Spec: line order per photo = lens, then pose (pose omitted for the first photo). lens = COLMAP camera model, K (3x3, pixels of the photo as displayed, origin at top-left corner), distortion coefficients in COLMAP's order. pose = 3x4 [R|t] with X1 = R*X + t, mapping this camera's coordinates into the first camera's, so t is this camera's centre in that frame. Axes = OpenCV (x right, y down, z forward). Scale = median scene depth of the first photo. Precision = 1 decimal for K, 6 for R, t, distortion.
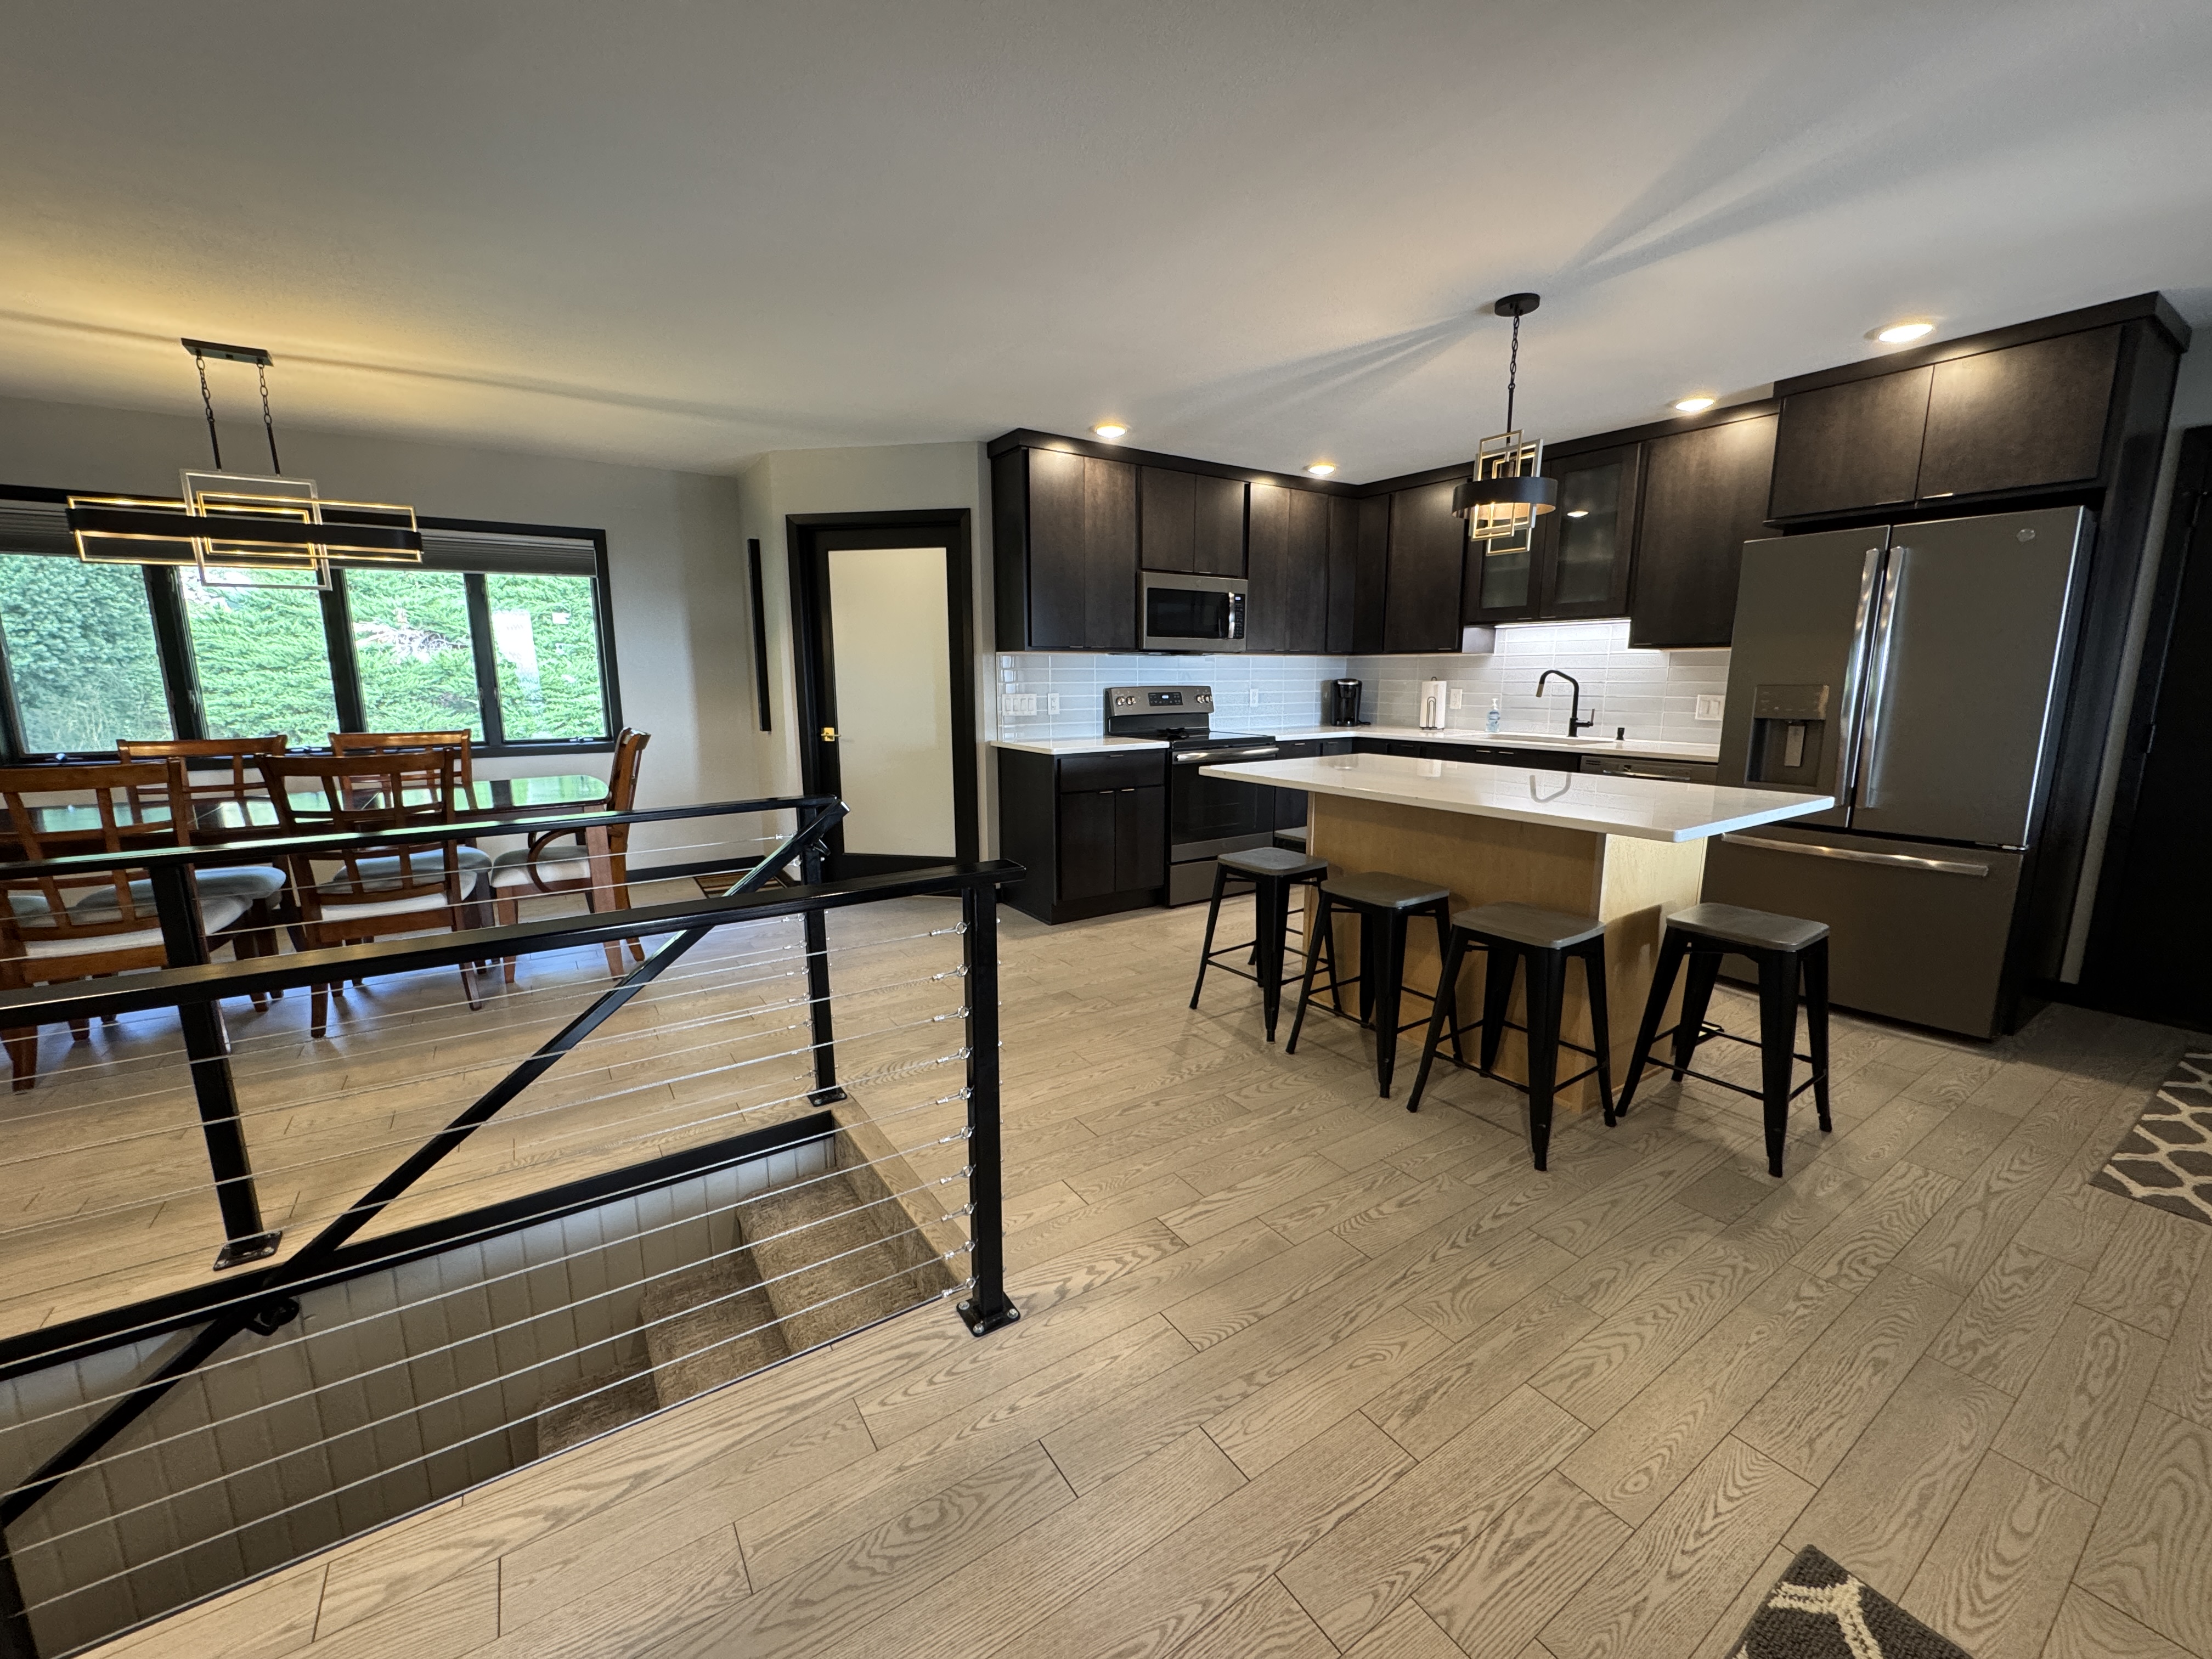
lens RADIAL K [[884.2, 0, 1102.0], [0, 884.2, 832.8], [0, 0, 1]] dist [-0.002429, 0.000187]
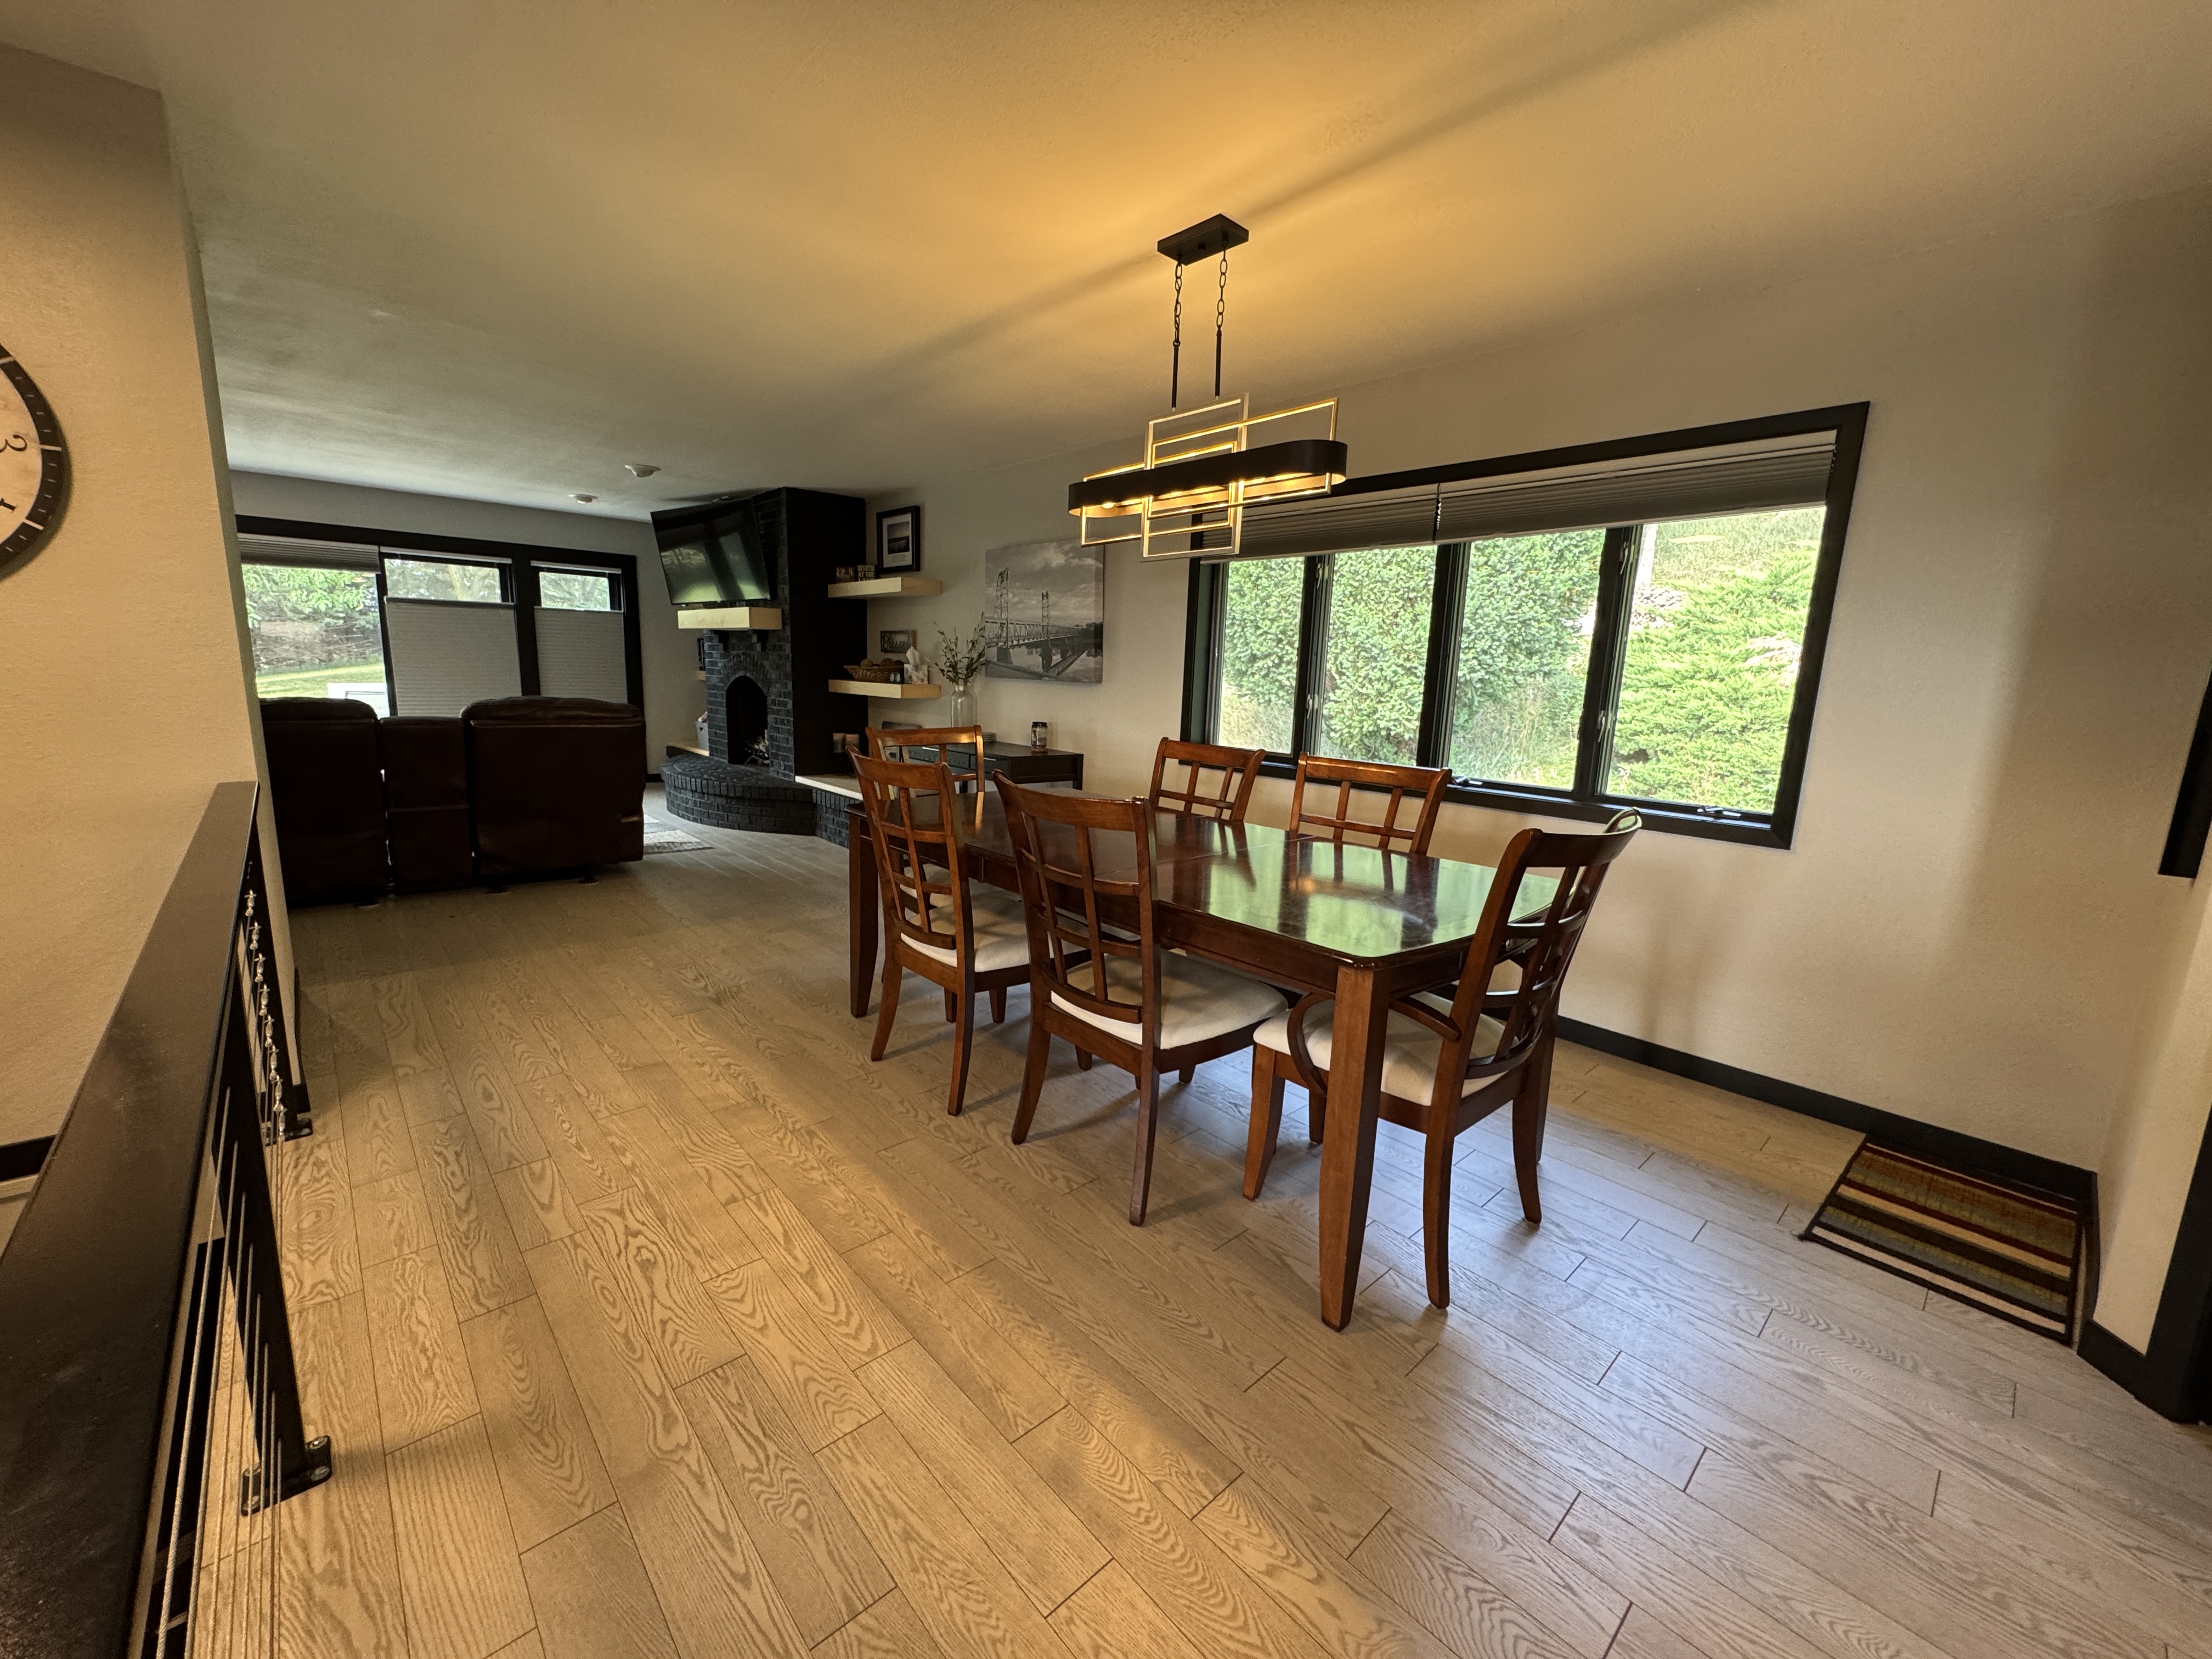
lens RADIAL K [[884.2, 0, 1105.6], [0, 884.2, 829.4], [0, 0, 1]] dist [-0.002429, 0.000187]
pose [[0.154735, 0.183261, -0.970810, -0.177364], [-0.216089, 0.965130, 0.147747, -0.148727], [0.964035, 0.186919, 0.188940, 0.835434]]
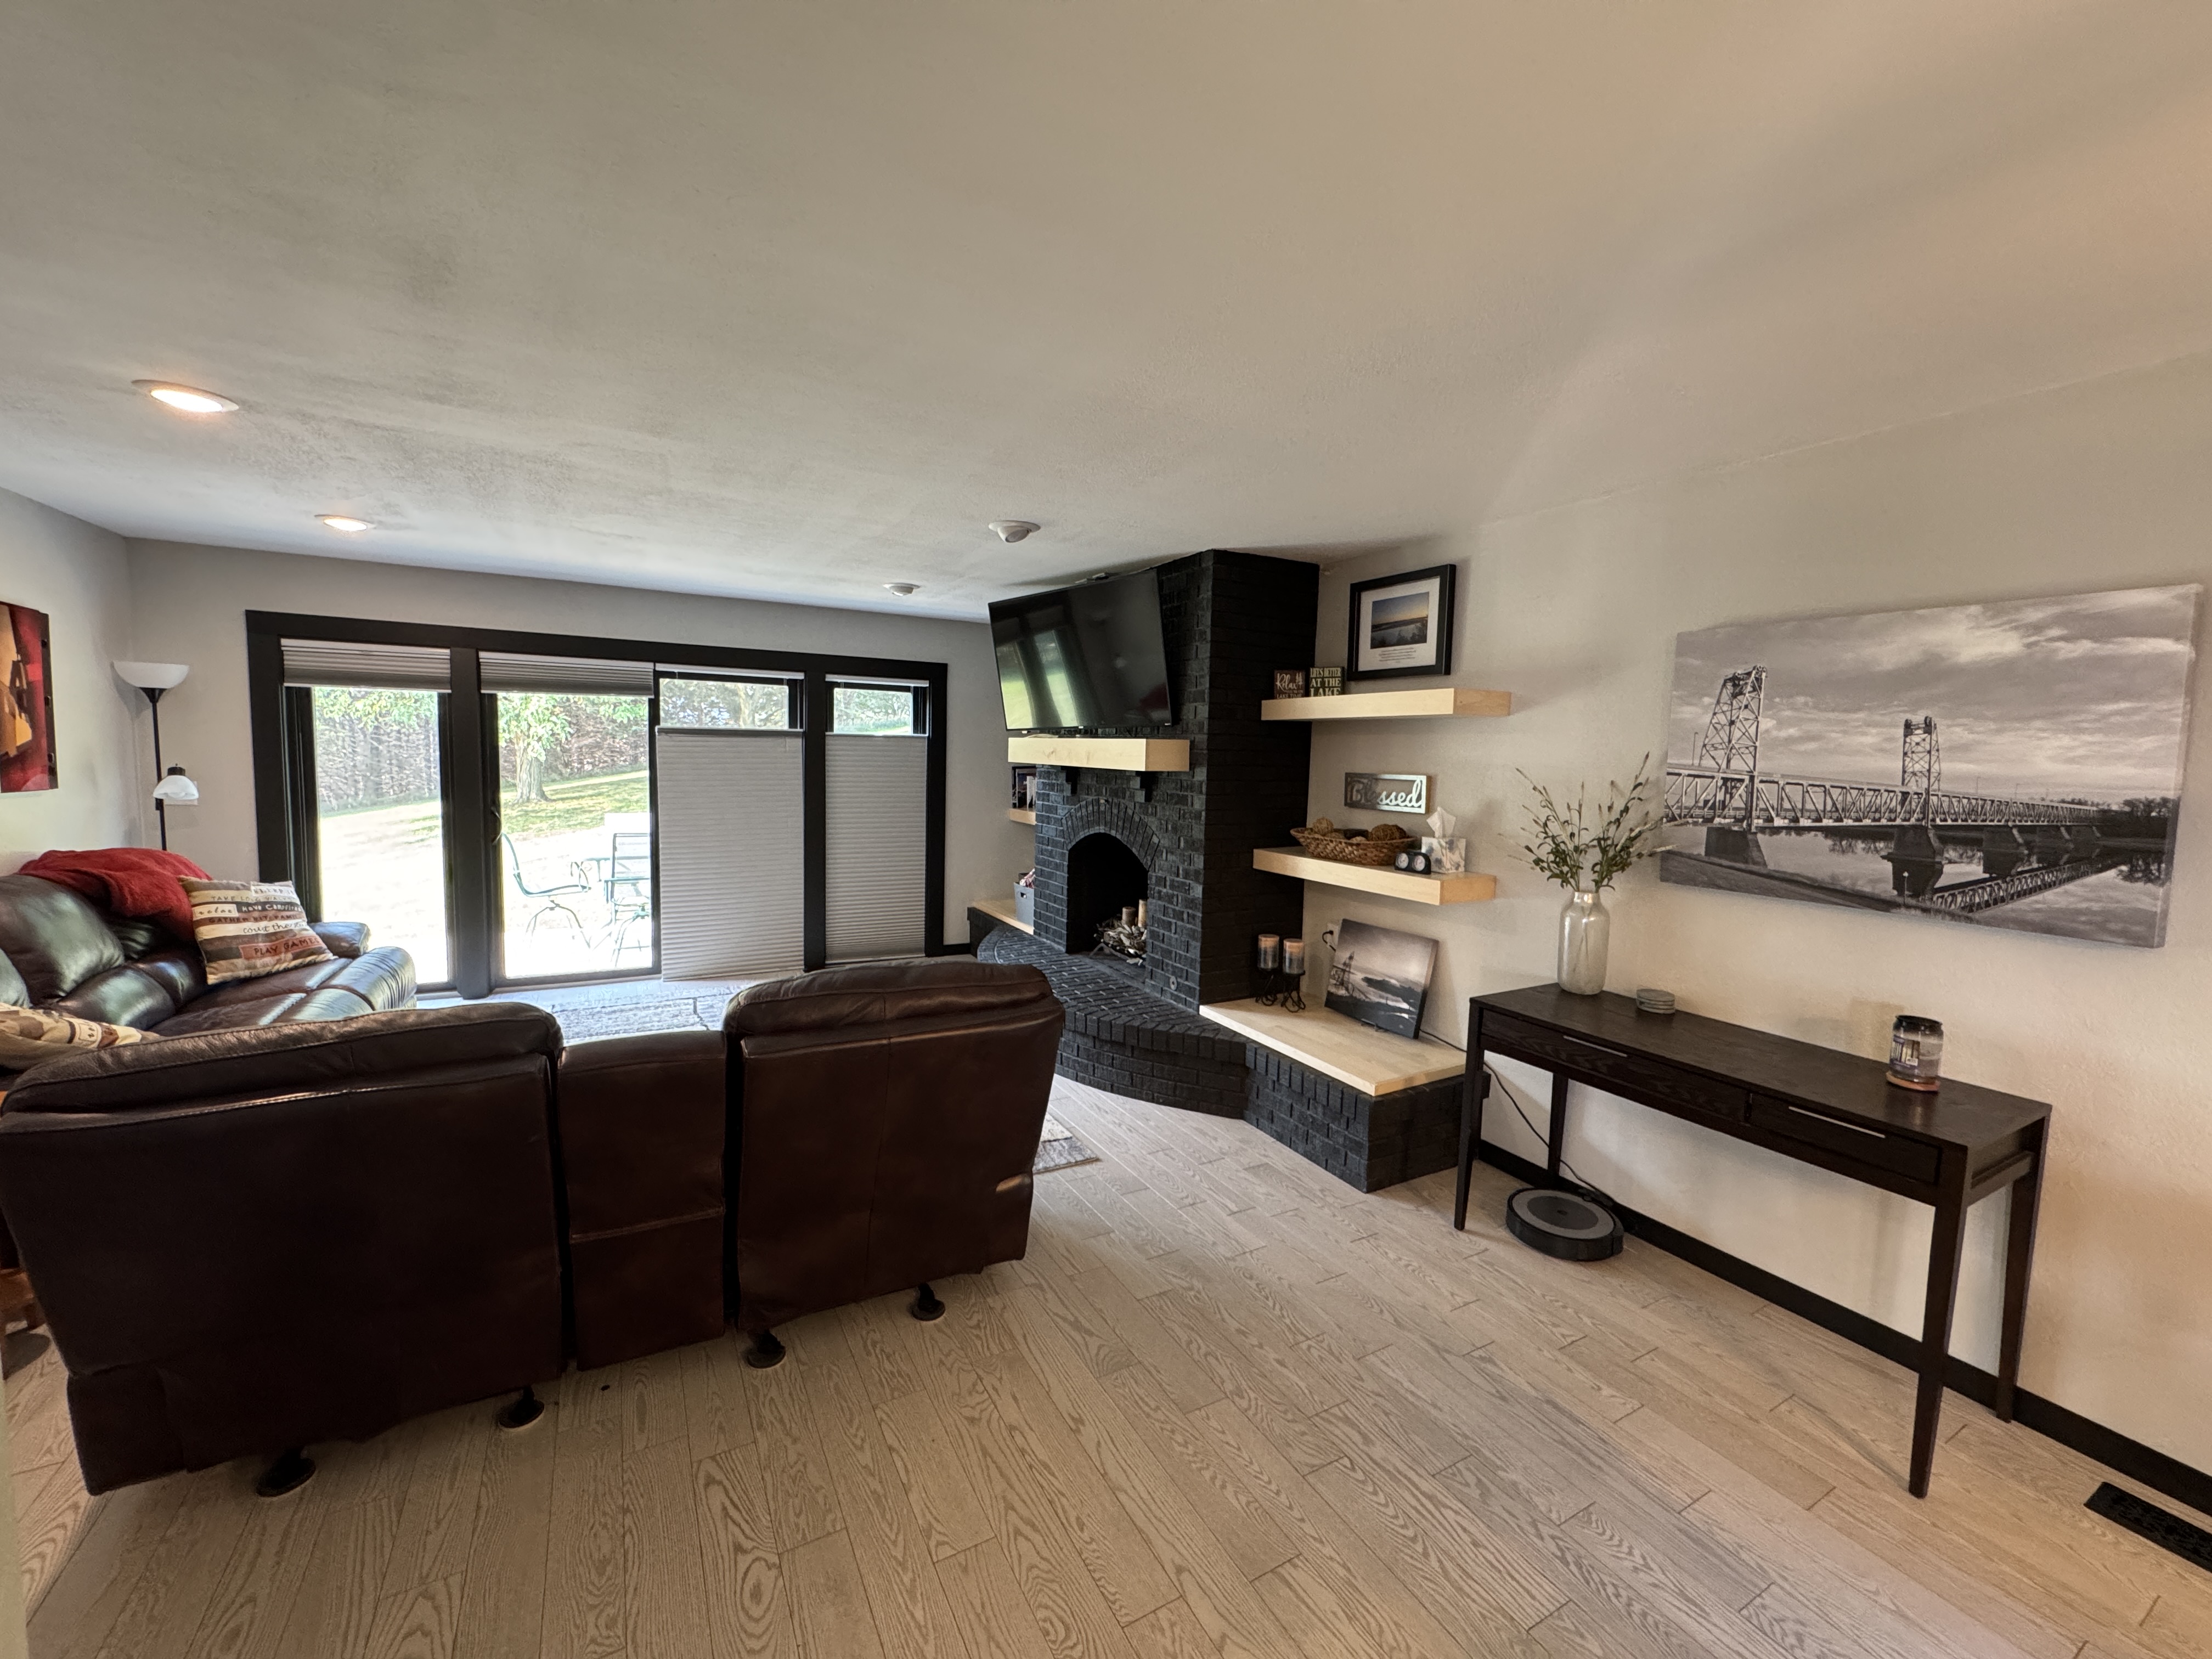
lens RADIAL K [[884.2, 0, 1103.2], [0, 884.2, 831.4], [0, 0, 1]] dist [-0.002429, 0.000187]
pose [[-0.077431, 0.089747, -0.992950, -1.022777], [-0.207084, 0.972772, 0.104072, -0.154994], [0.975254, 0.213682, -0.056738, 0.407290]]
